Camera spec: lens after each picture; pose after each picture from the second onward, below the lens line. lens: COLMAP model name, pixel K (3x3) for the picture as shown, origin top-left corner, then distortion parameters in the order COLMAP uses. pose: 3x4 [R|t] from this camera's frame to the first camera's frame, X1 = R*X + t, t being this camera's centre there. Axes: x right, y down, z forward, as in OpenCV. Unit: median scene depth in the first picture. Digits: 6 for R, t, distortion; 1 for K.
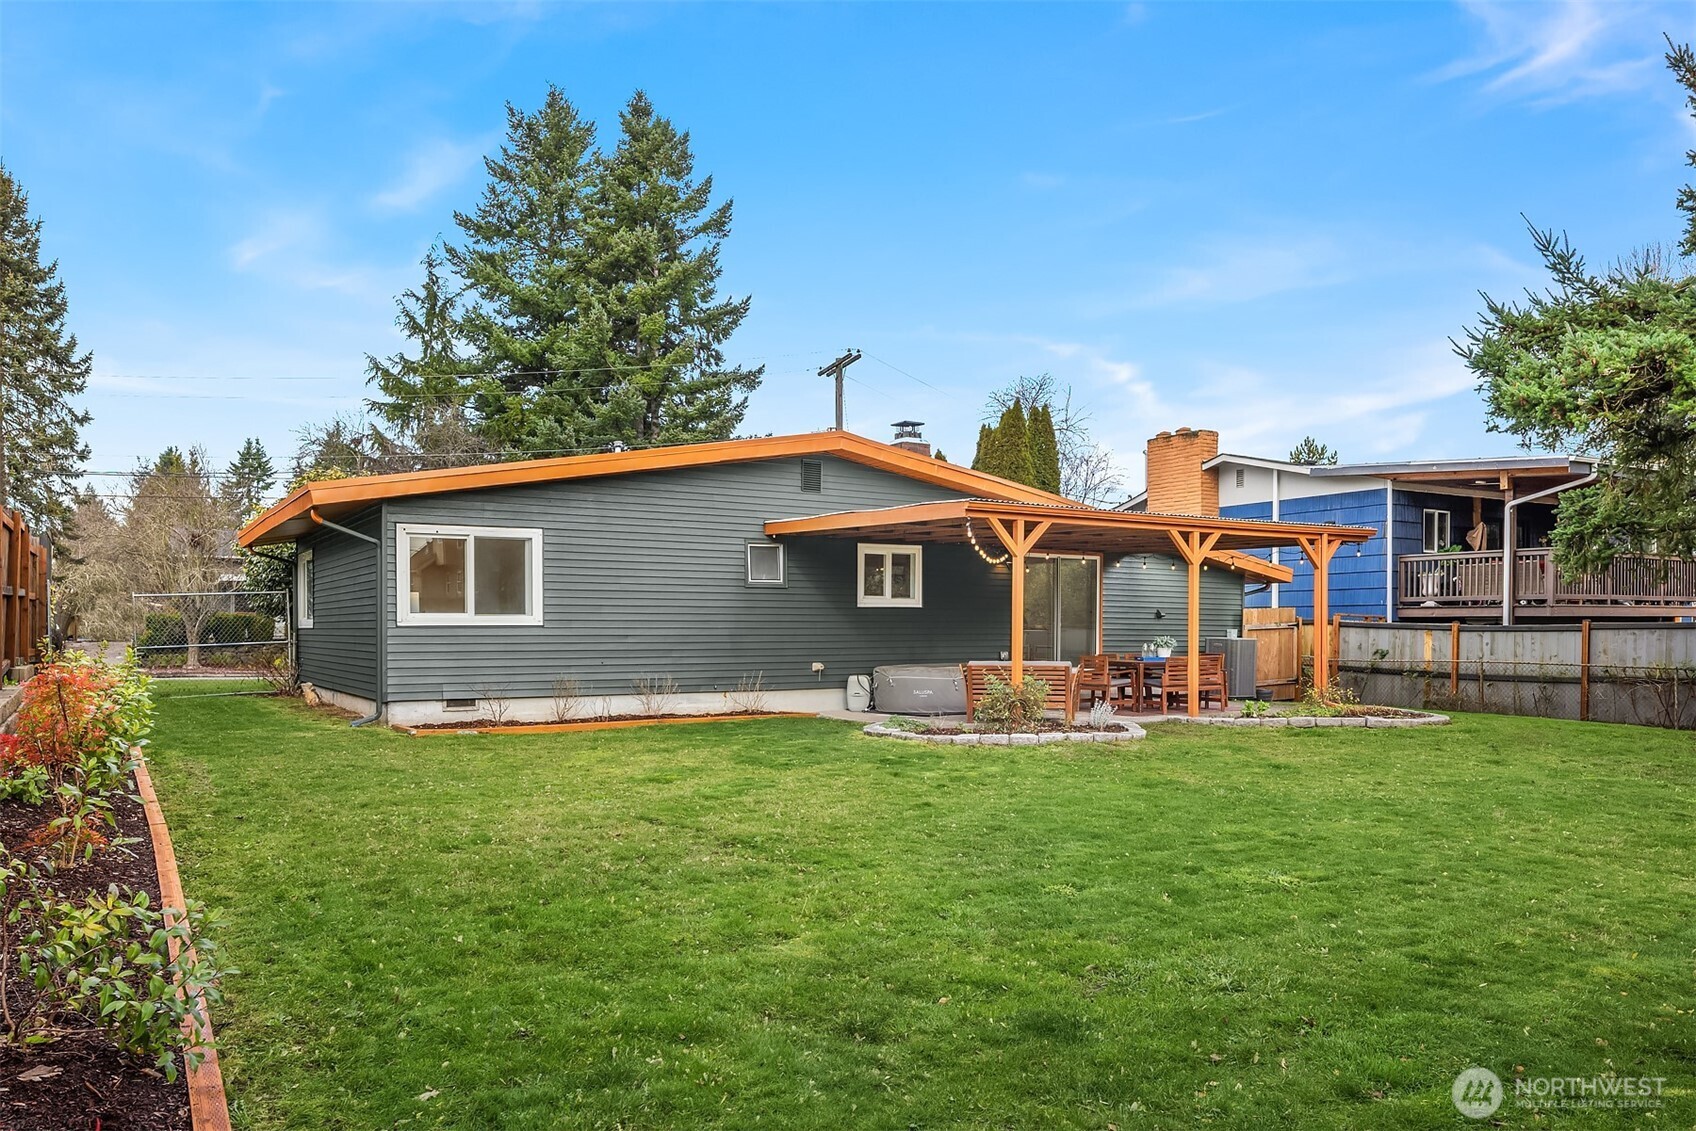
lens RADIAL K [[1340.6, 0, 848.0], [0, 1340.6, 565.5], [0, 0, 1]] dist [-0.007523, -0.003678]
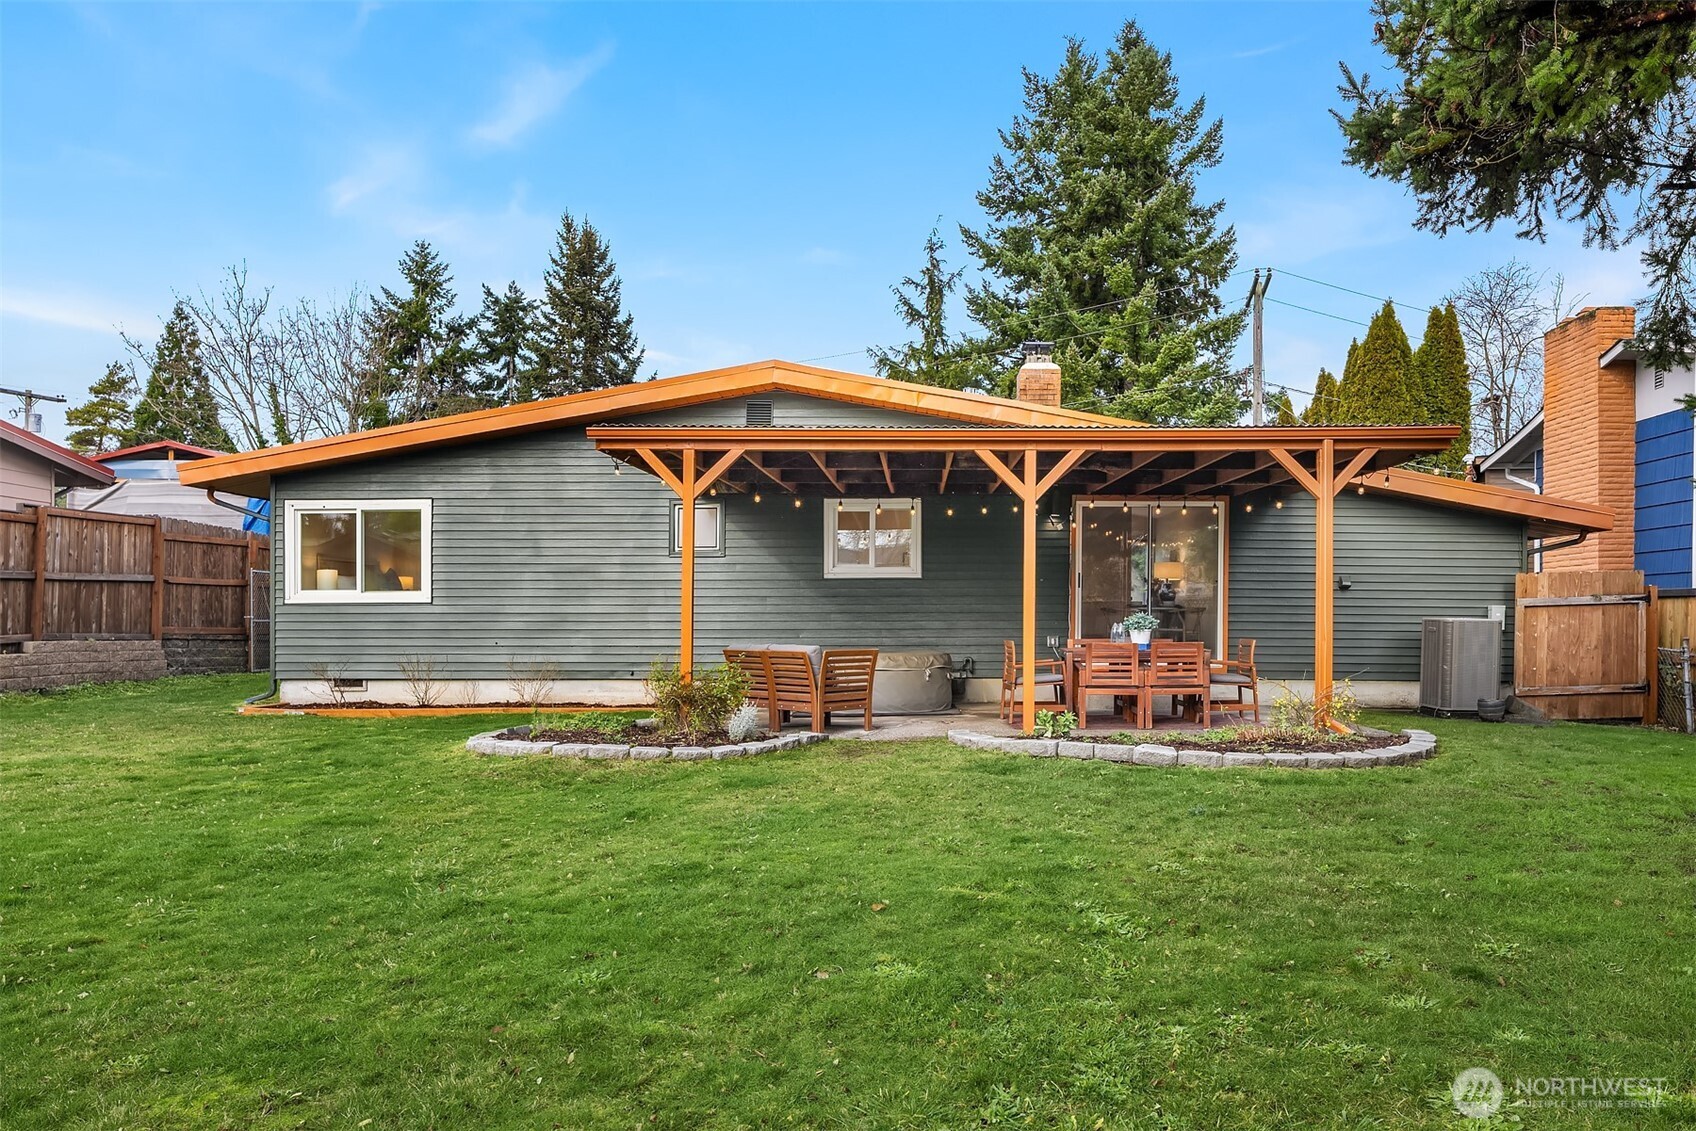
lens RADIAL K [[1340.6, 0, 848.0], [0, 1340.6, 565.5], [0, 0, 1]] dist [-0.007523, -0.003678]
pose [[0.820748, -0.024132, -0.570781, 0.462180], [0.027108, 0.999627, -0.003283, 0.025580], [0.570647, -0.012778, 0.821096, 0.342296]]
